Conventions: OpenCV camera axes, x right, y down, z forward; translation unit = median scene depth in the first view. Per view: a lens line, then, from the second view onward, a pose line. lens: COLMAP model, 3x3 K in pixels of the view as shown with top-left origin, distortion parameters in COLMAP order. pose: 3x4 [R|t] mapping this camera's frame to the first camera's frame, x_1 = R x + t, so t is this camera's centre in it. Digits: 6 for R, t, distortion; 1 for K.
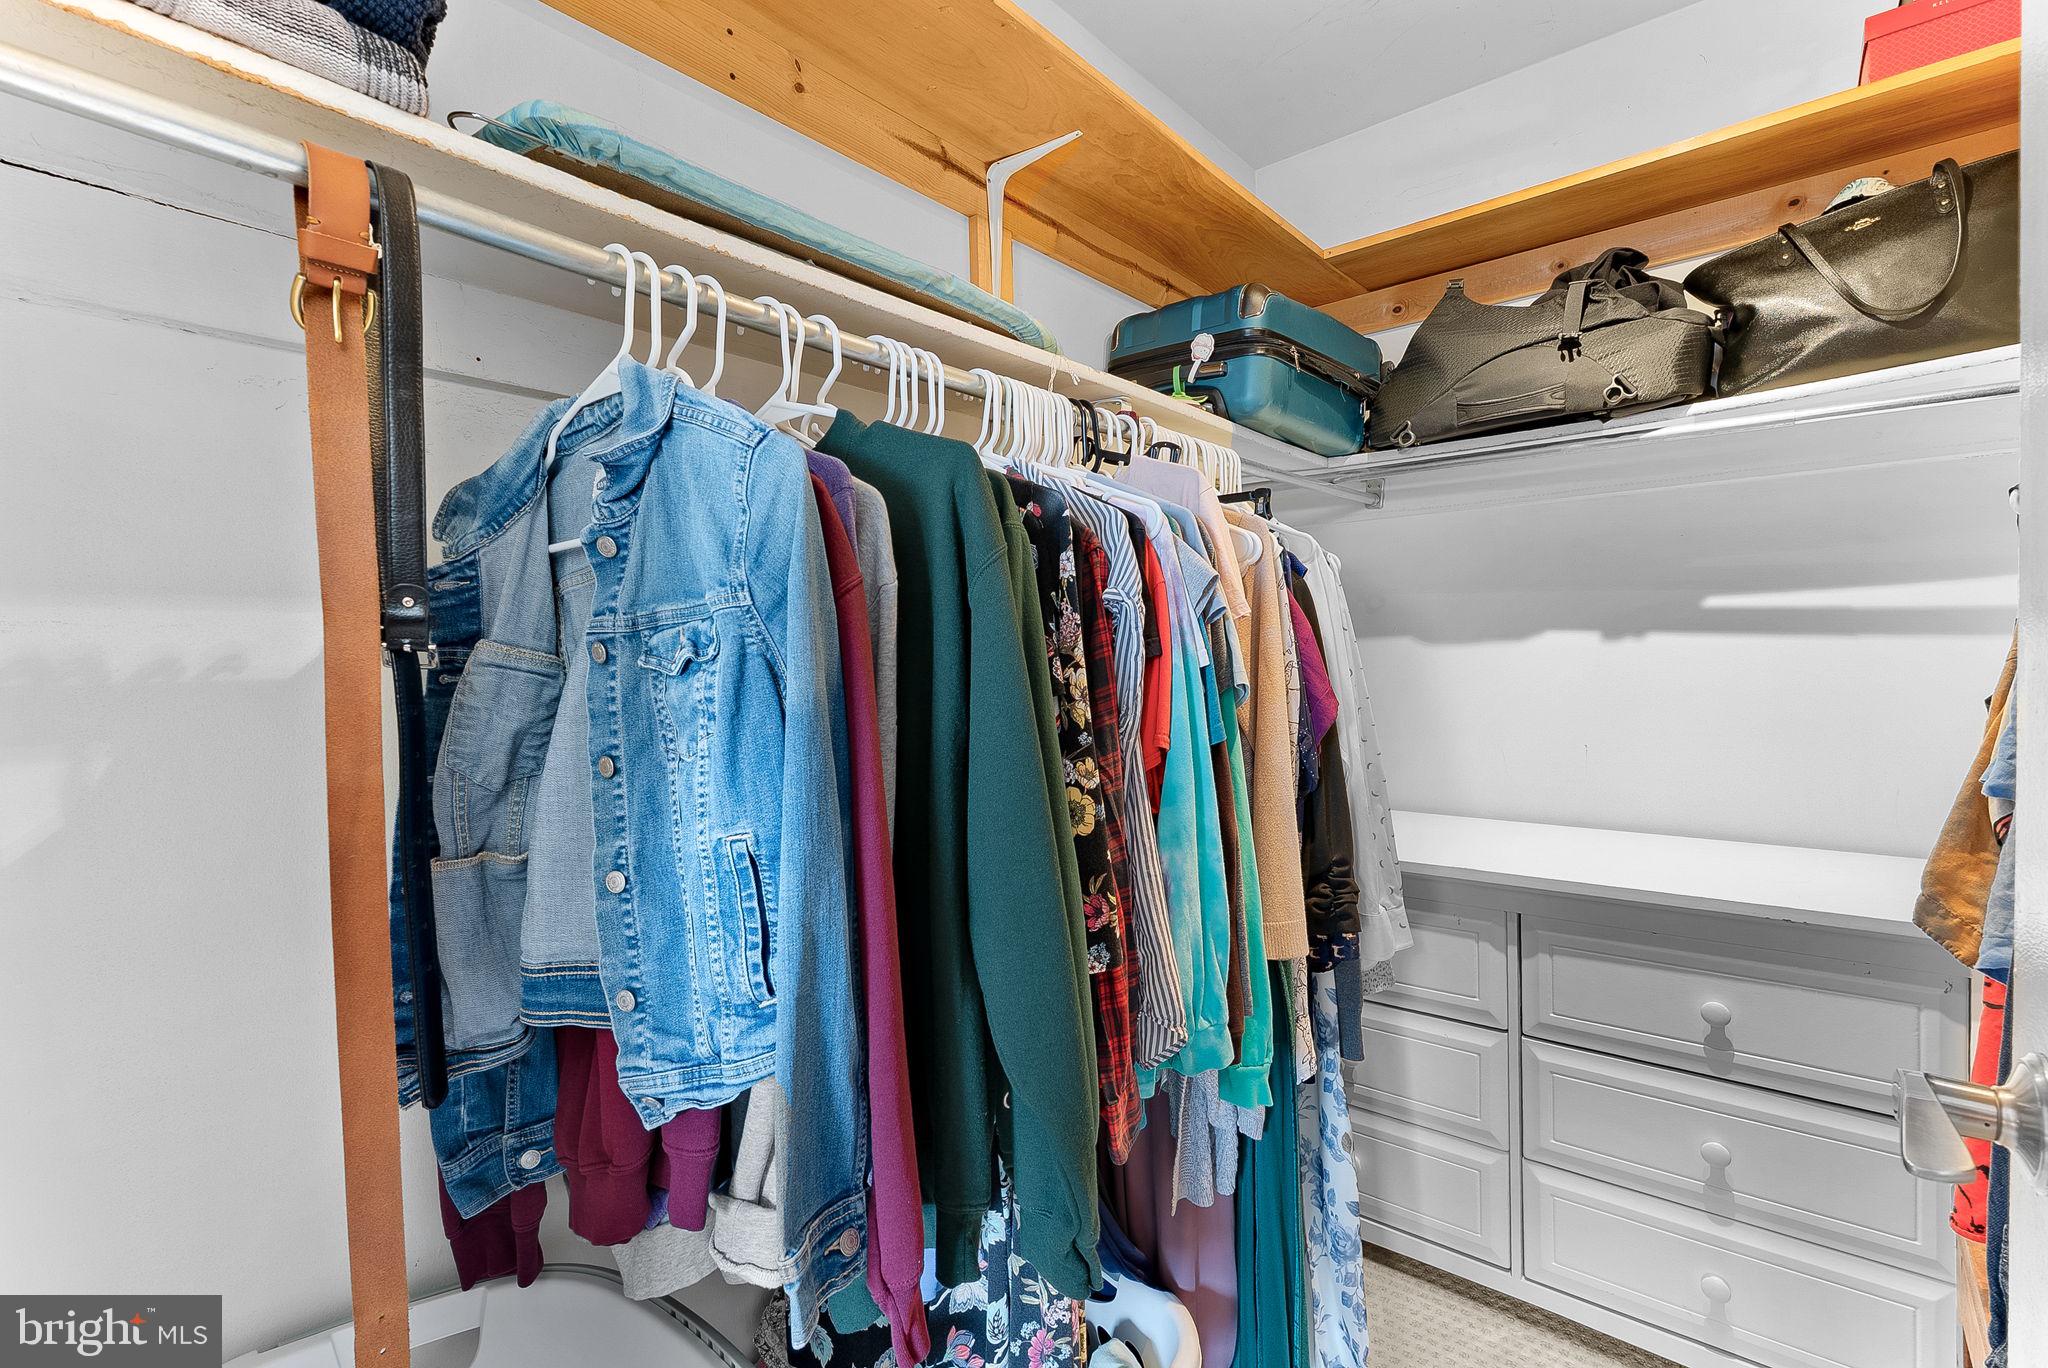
lens RADIAL K [[908.2, 0, 1027.5], [0, 908.2, 705.4], [0, 0, 1]] dist [-0.001700, 0.000703]
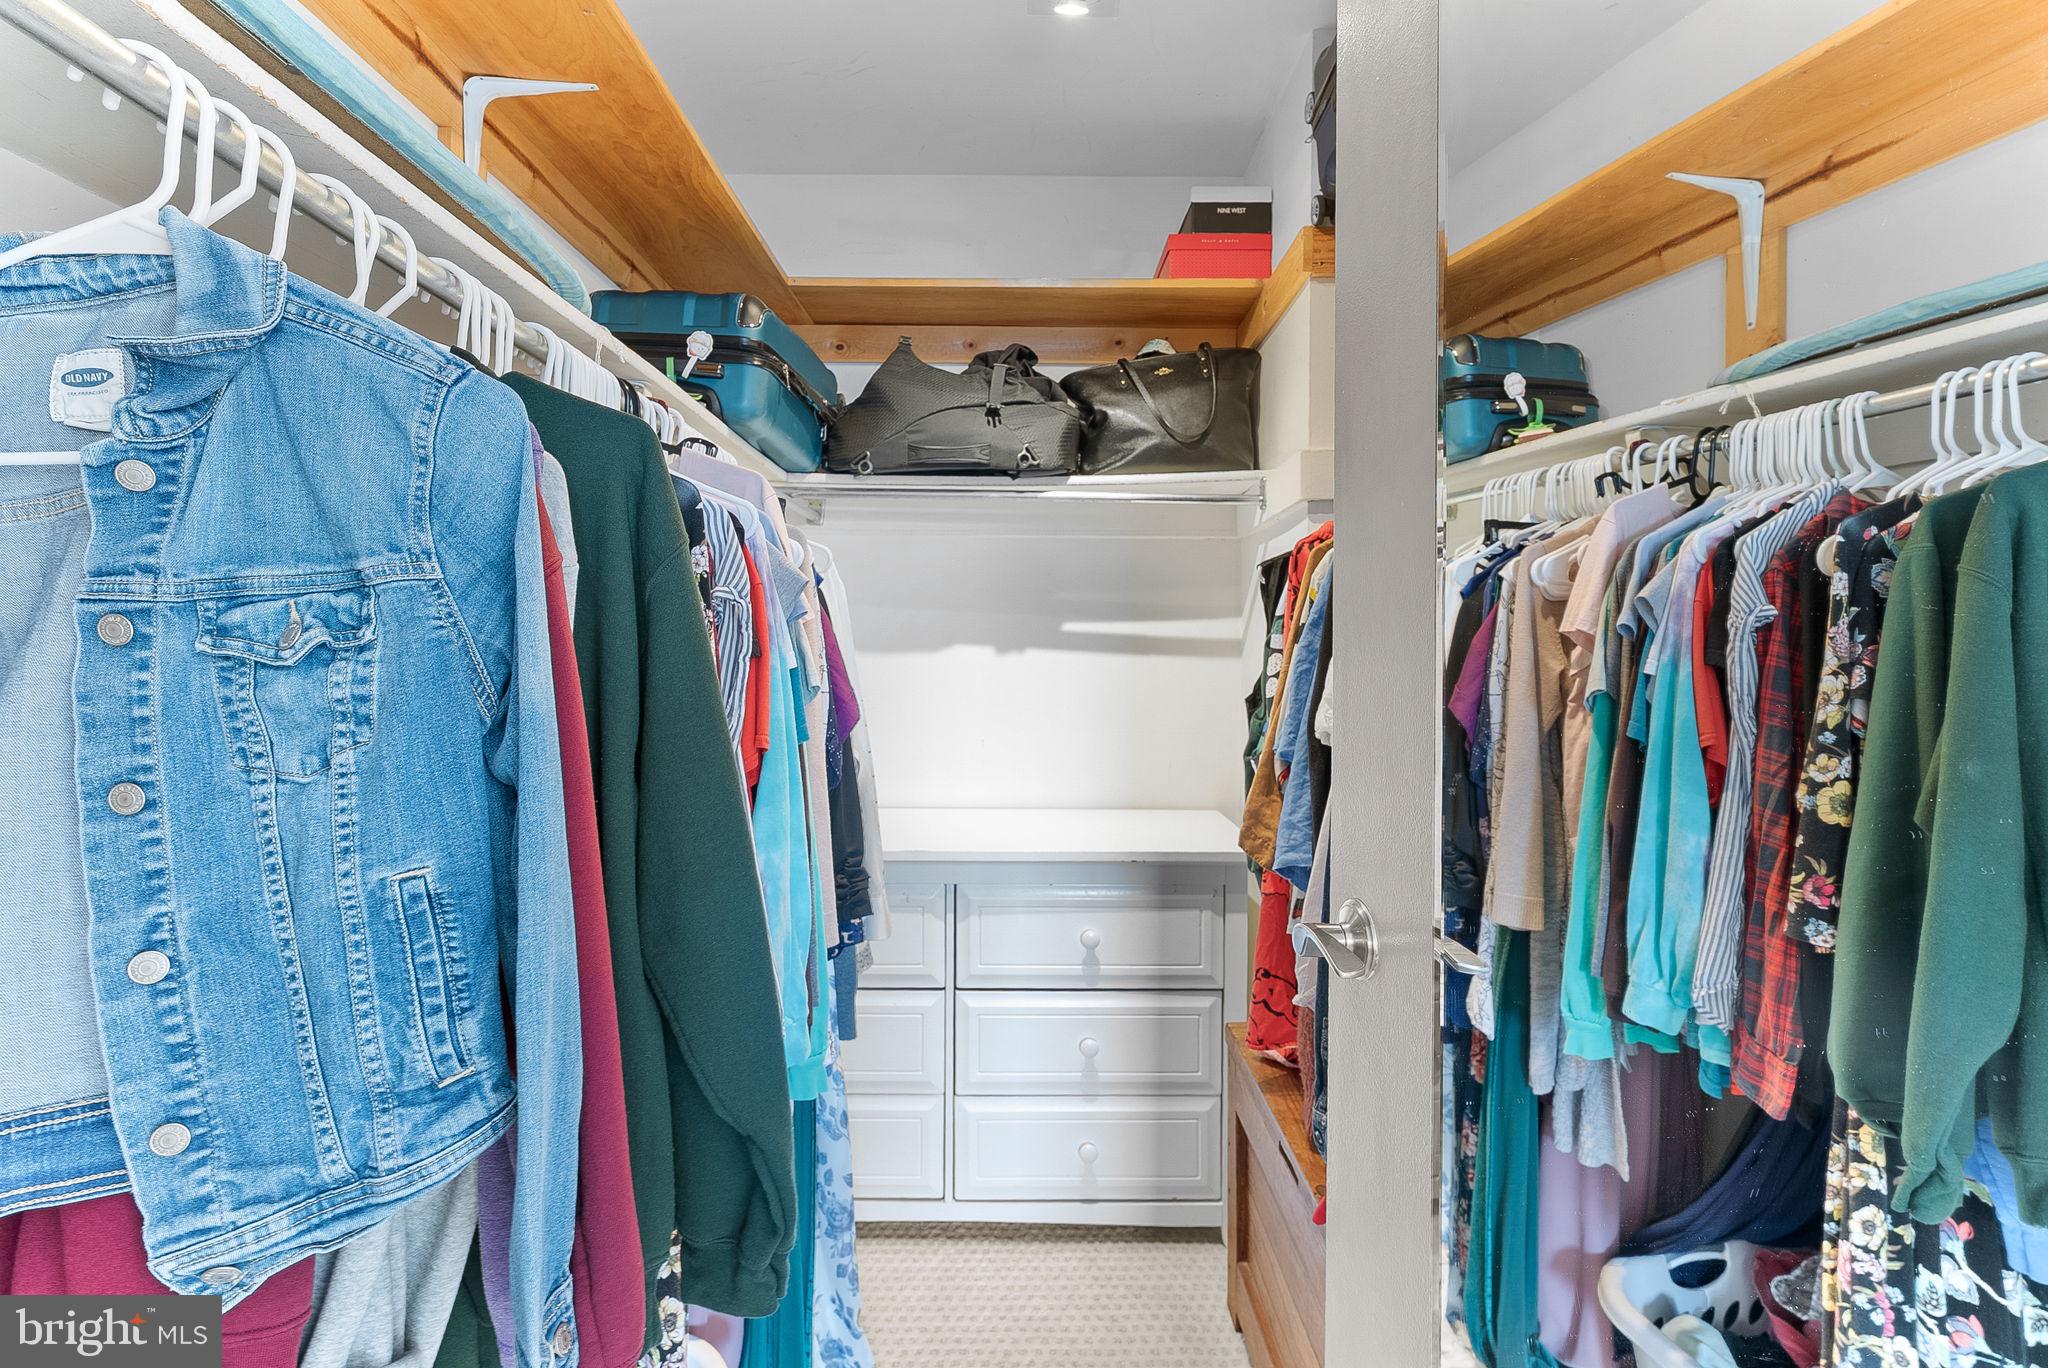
lens RADIAL K [[917.1, 0, 1024.0], [0, 917.1, 684.0], [0, 0, 1]] dist [-0.000998, 0.000740]
pose [[0.775499, 0.006404, 0.631316, -0.179172], [0.013755, 0.999540, -0.027035, 0.004575], [-0.631199, 0.029649, 0.775054, 0.022563]]
